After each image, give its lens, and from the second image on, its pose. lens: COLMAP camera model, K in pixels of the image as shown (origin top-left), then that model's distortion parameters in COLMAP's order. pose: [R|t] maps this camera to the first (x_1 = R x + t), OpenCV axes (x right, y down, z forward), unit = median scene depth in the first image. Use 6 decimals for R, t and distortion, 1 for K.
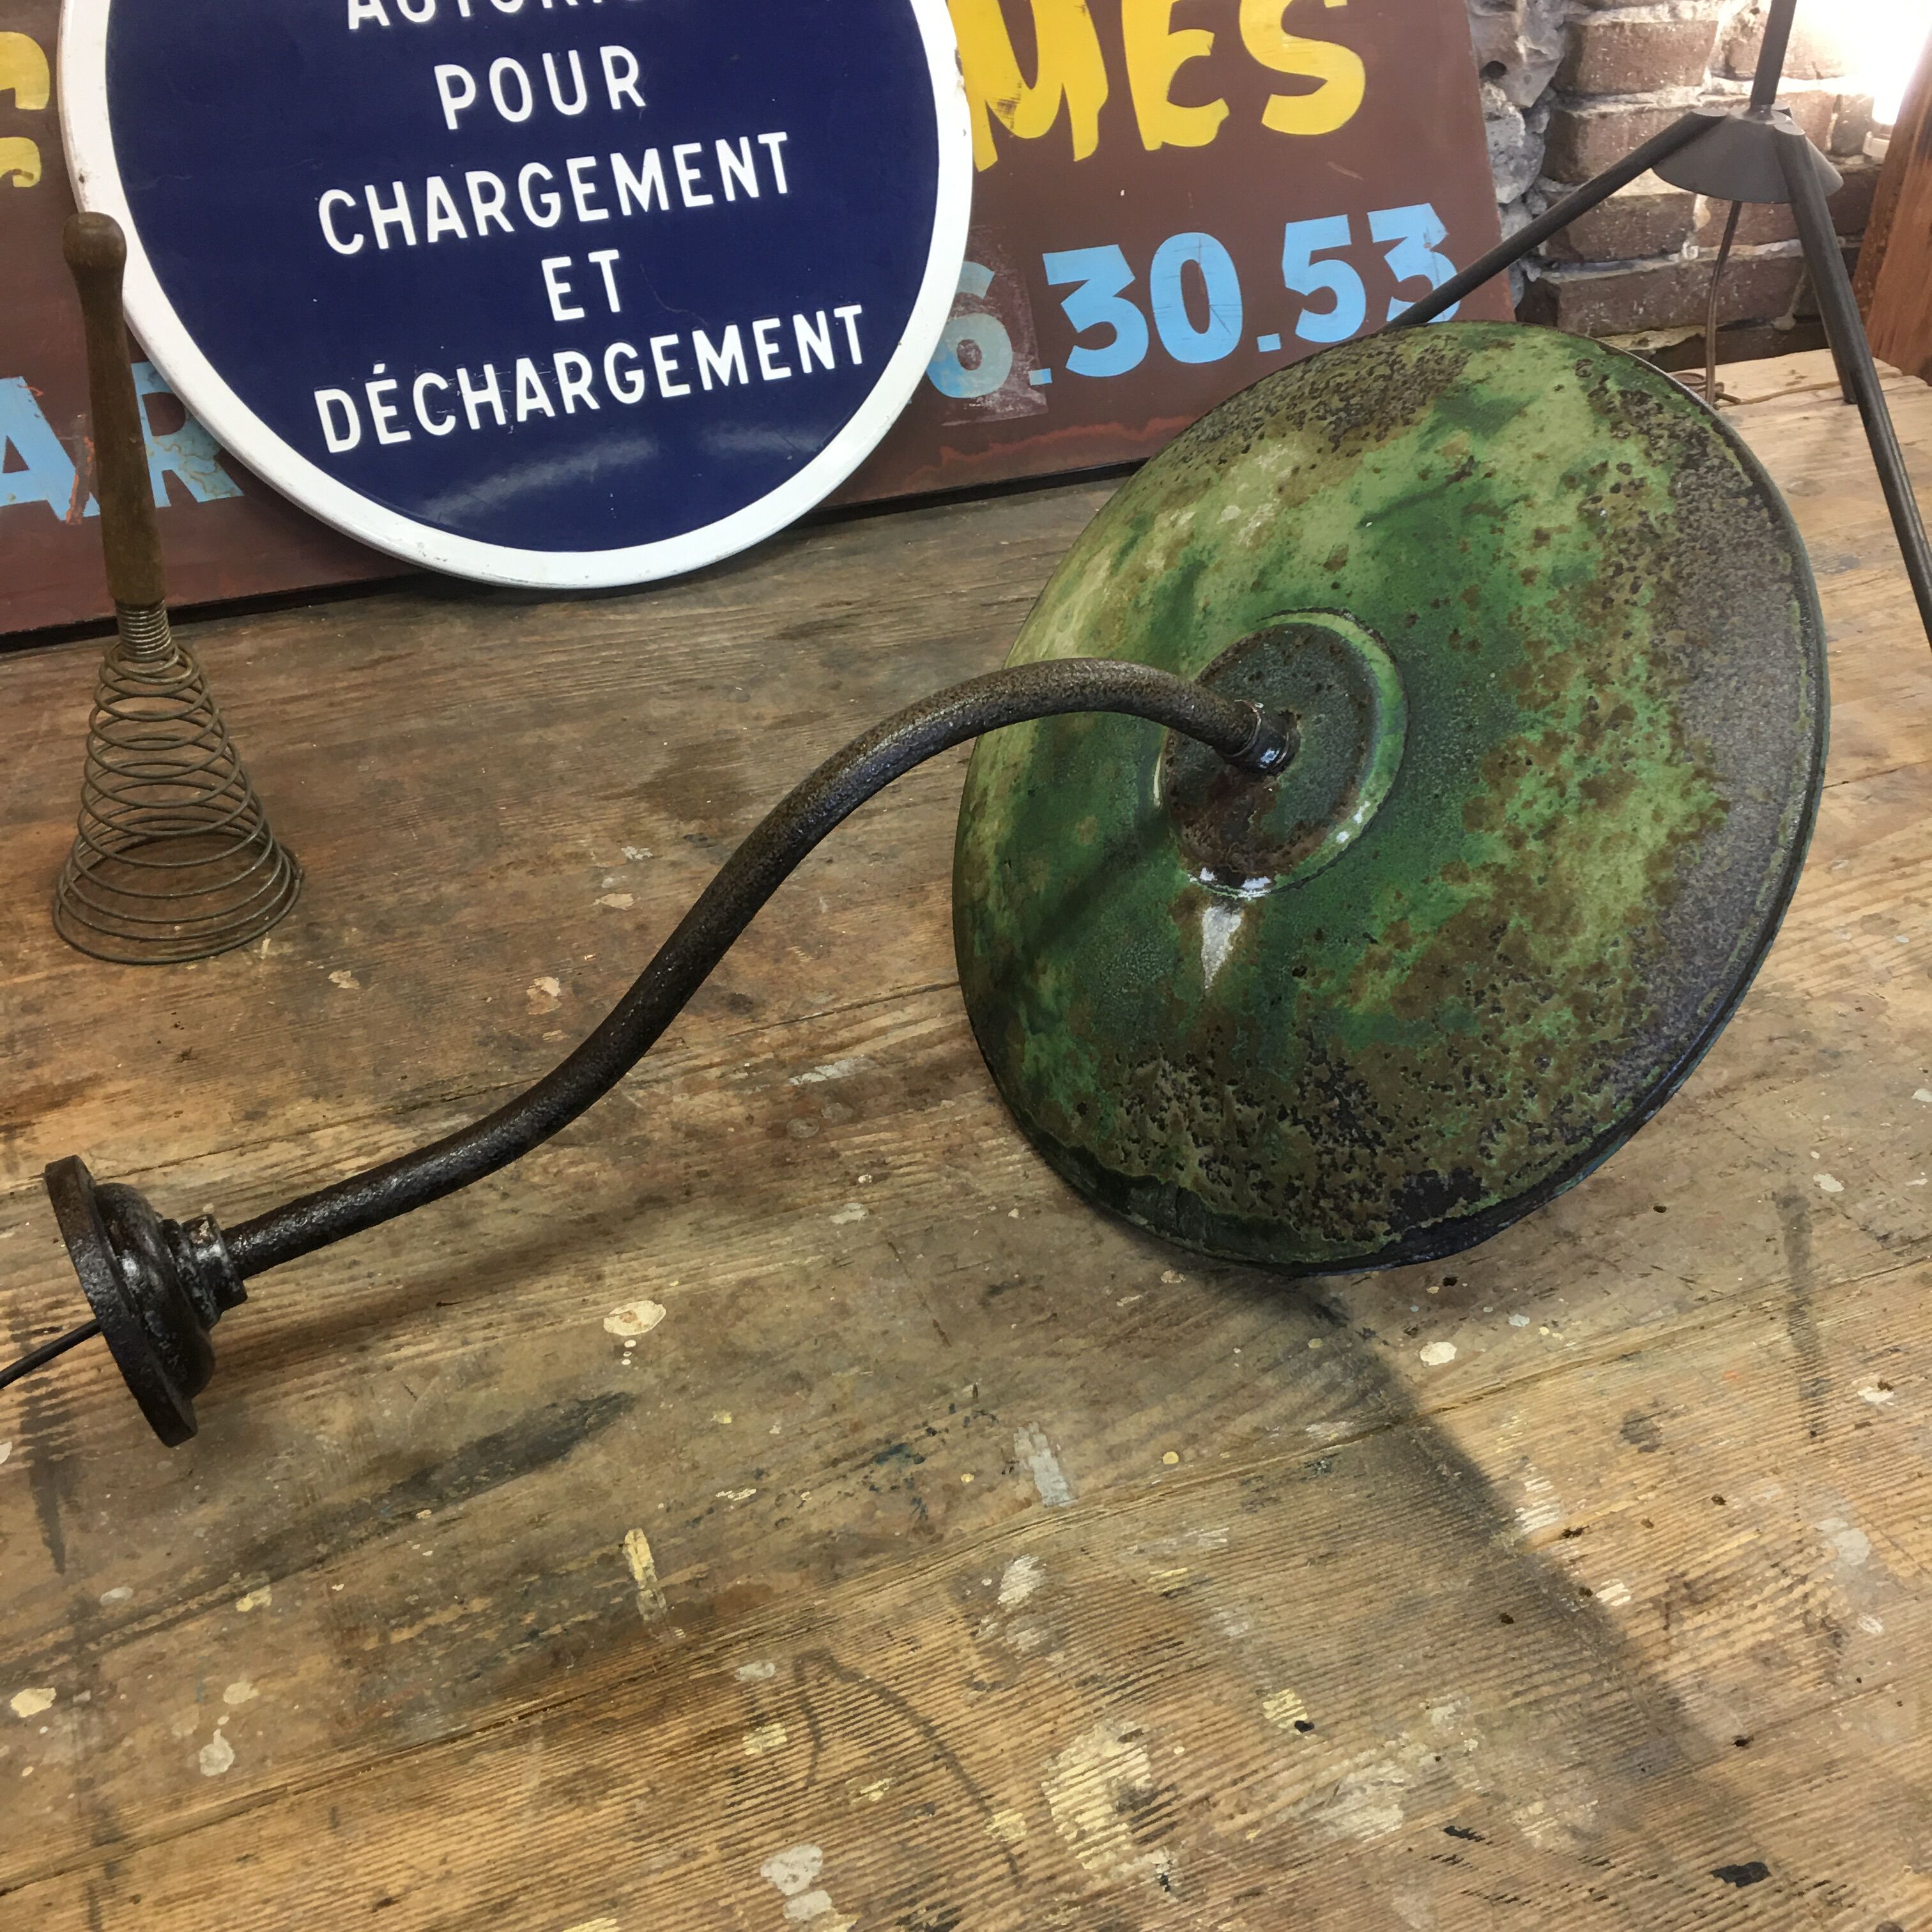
lens RADIAL K [[2178.6, 0, 973.8], [0, 2178.6, 953.7], [0, 0, 1]] dist [0.088167, -0.116775]
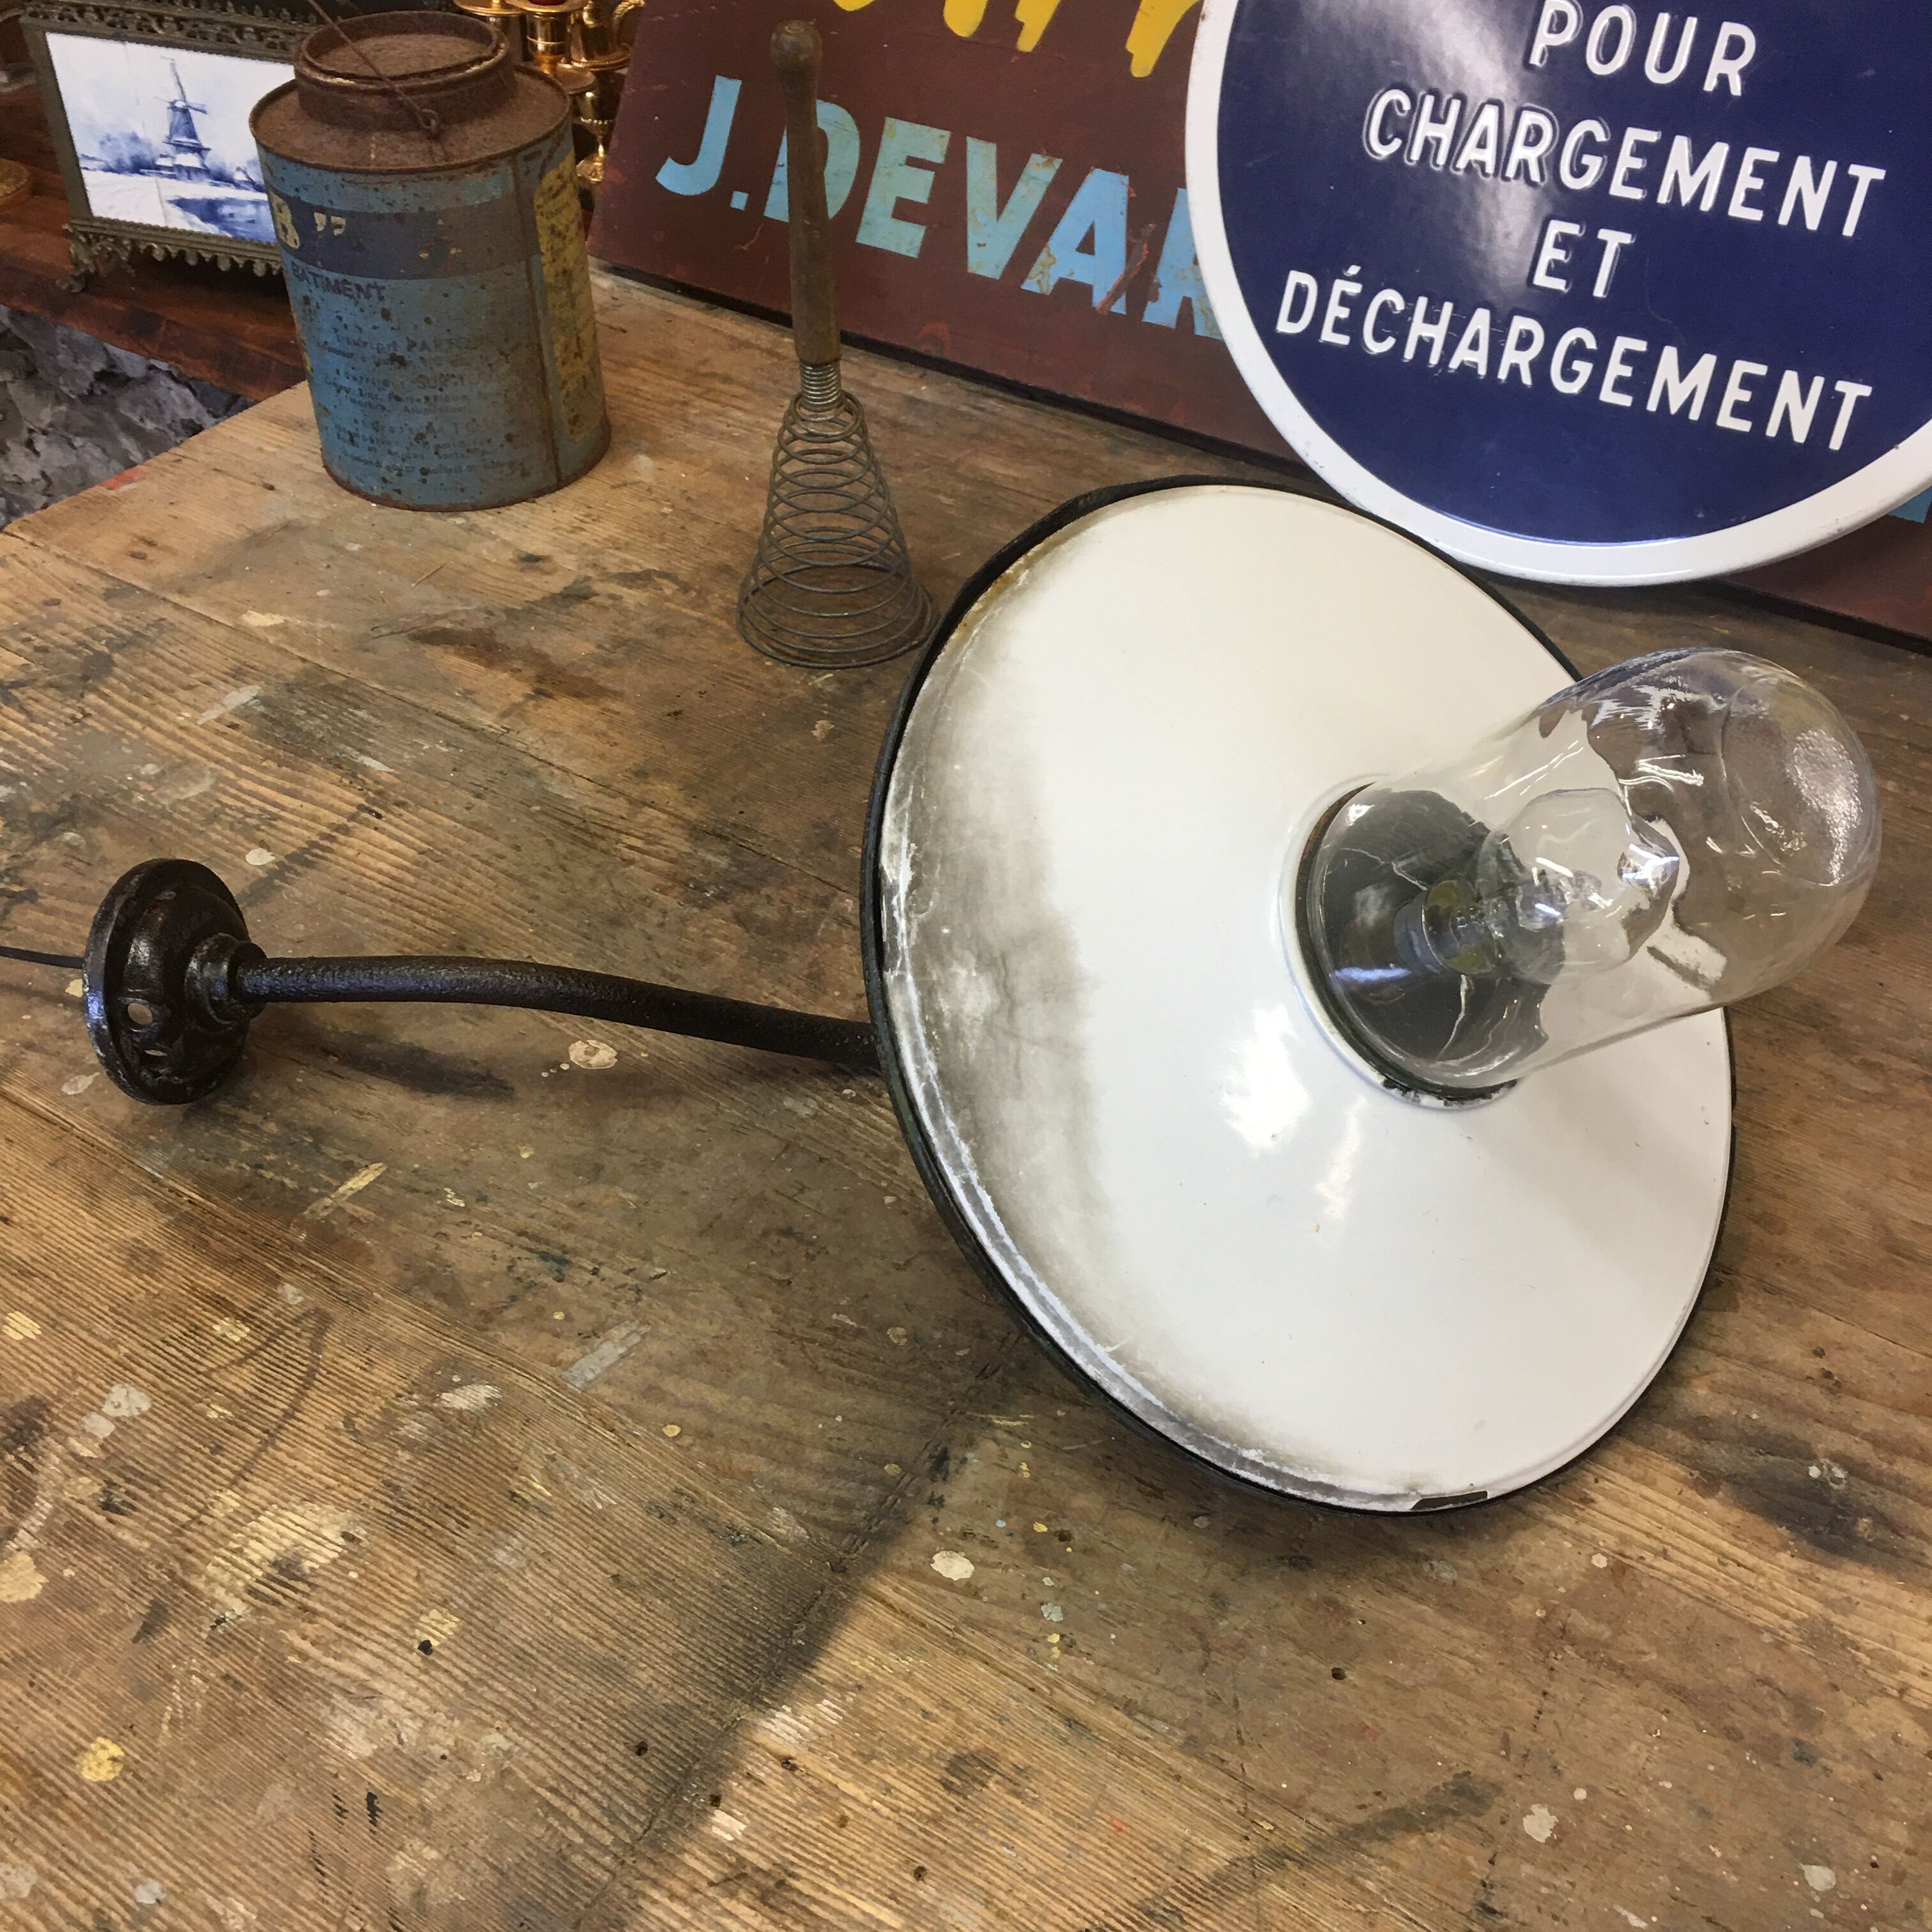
lens RADIAL K [[2178.6, 0, 973.8], [0, 2178.6, 953.7], [0, 0, 1]] dist [0.088167, -0.116775]
pose [[0.560594, 0.521622, -0.643153, 0.459585], [-0.478121, 0.838018, 0.262919, -0.189434], [0.676118, 0.160114, 0.719186, 0.208940]]
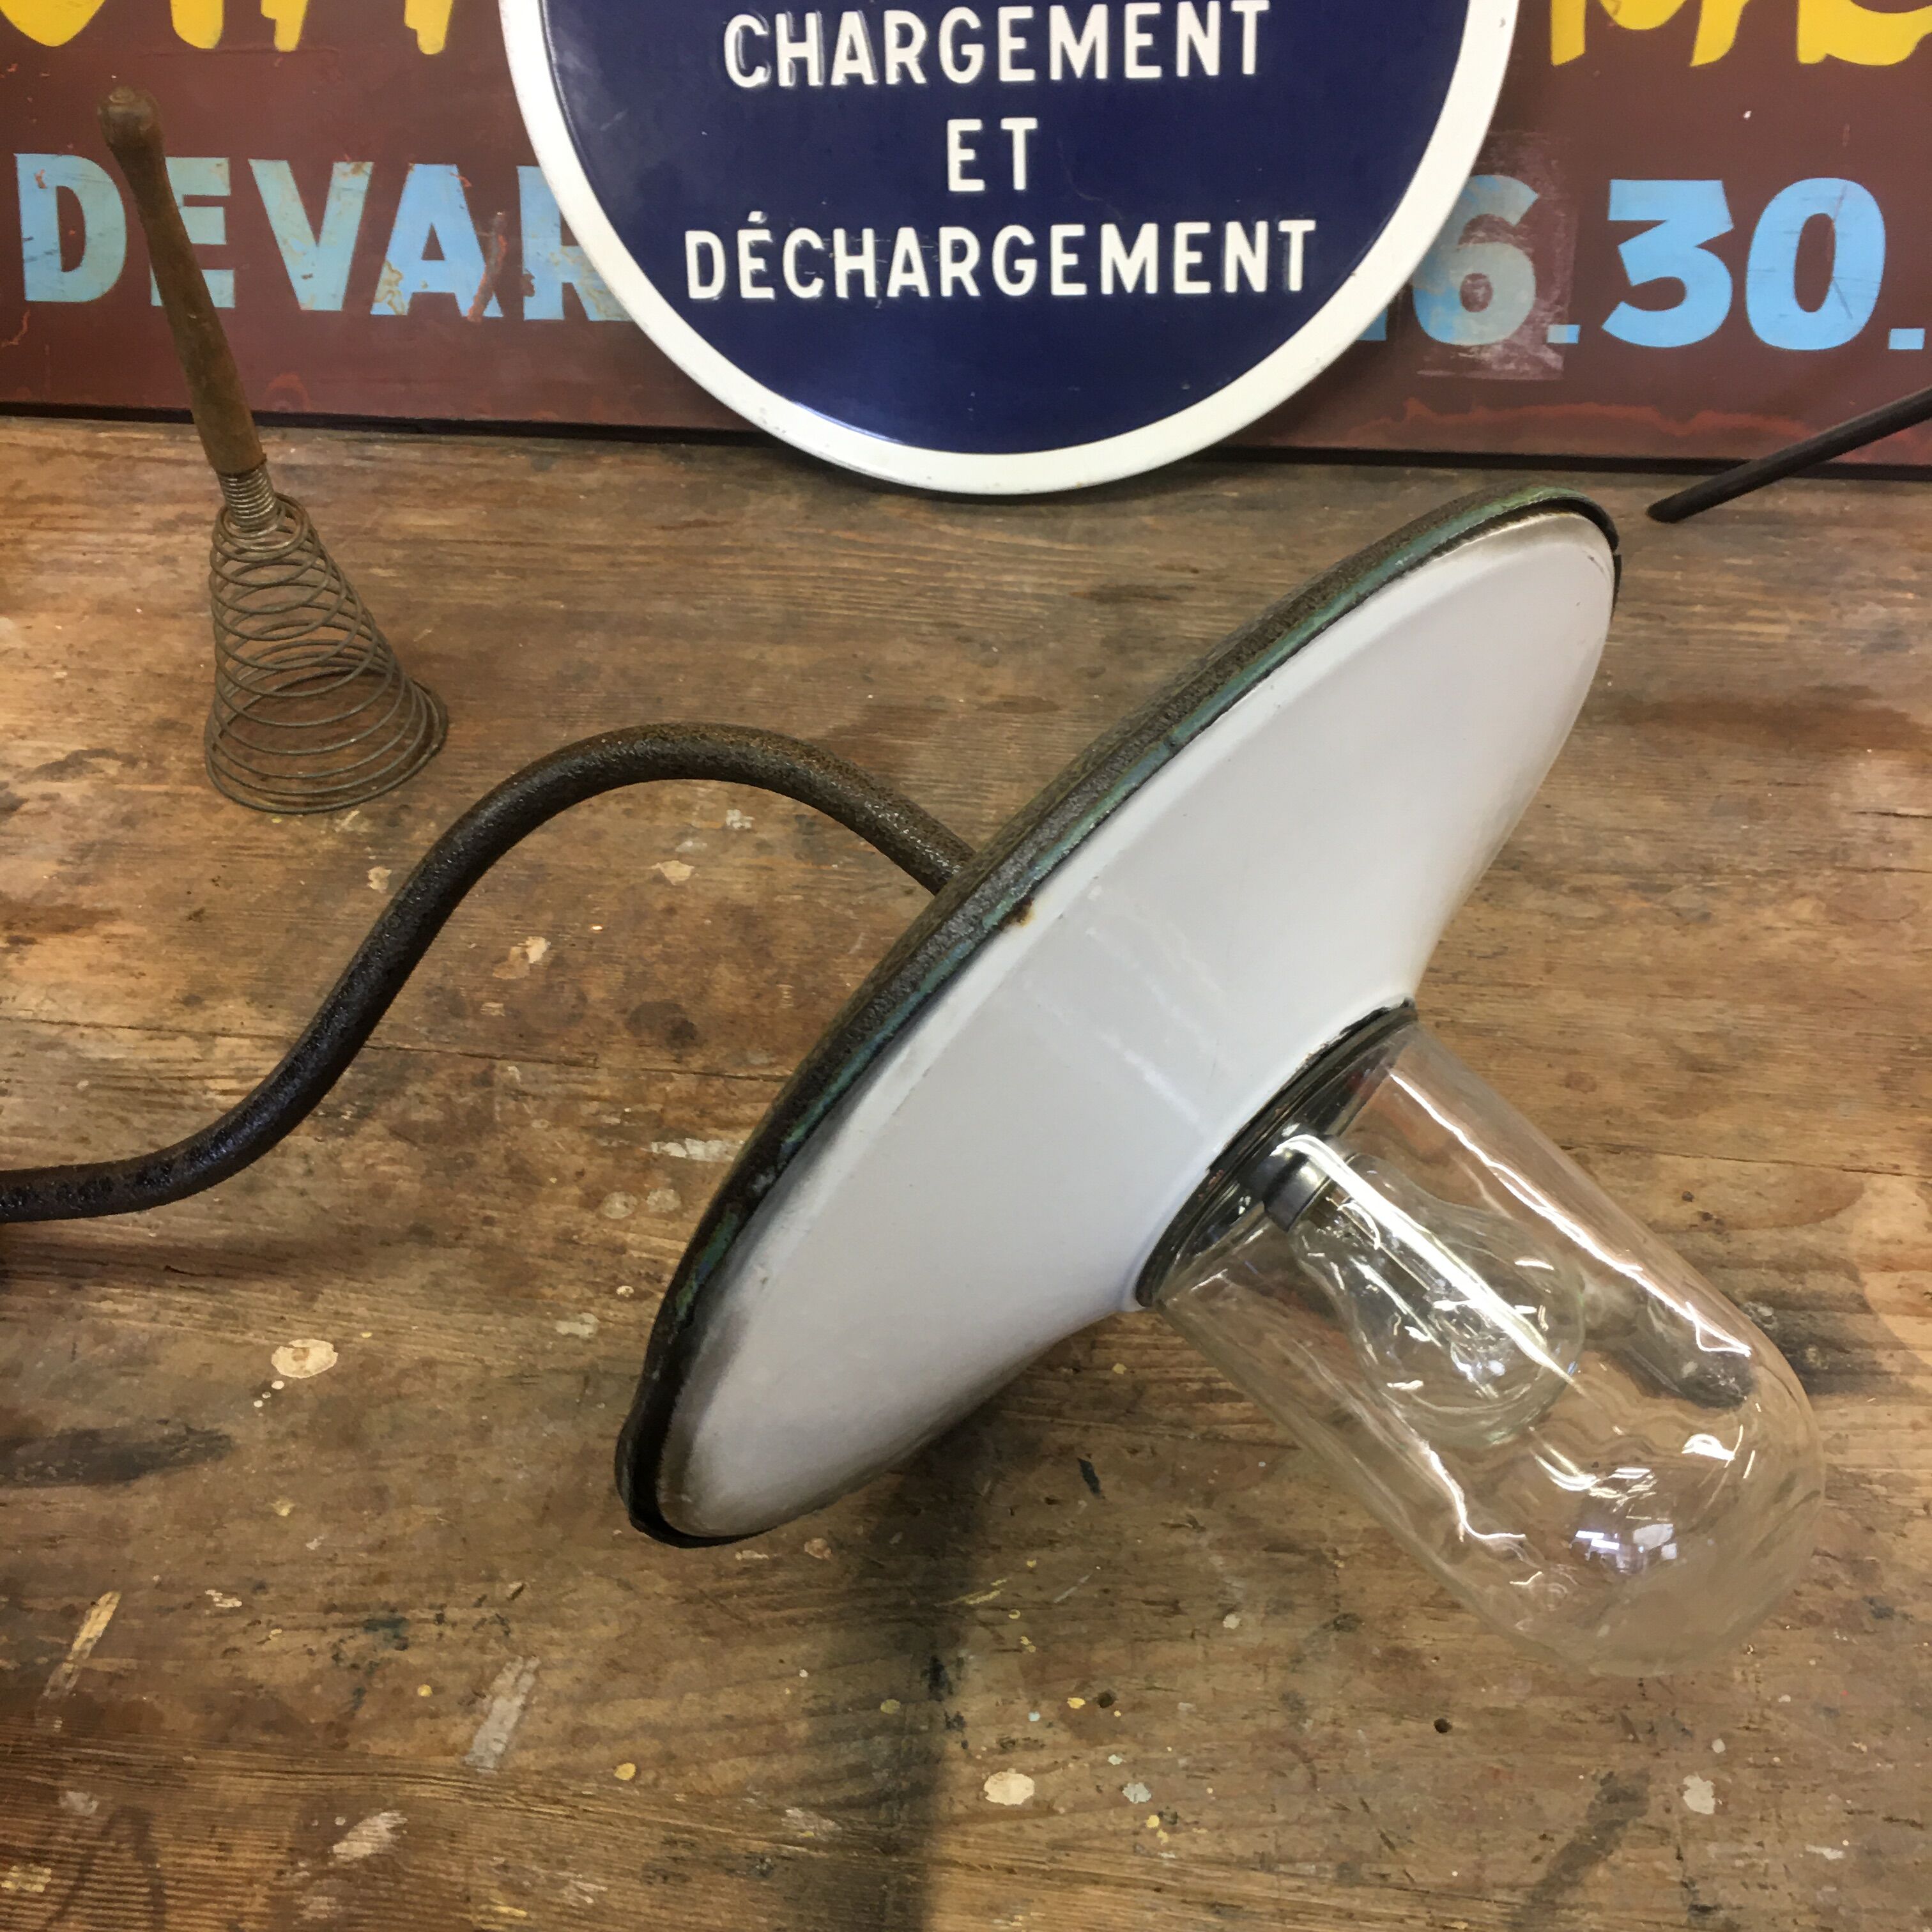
lens RADIAL K [[2201.8, 0, 983.5], [0, 2201.8, 938.7], [0, 0, 1]] dist [0.096157, -0.148483]
pose [[0.855466, 0.307734, -0.416507, 0.305569], [-0.251556, 0.949958, 0.185200, -0.178677], [0.452656, -0.053658, 0.890069, 0.196377]]
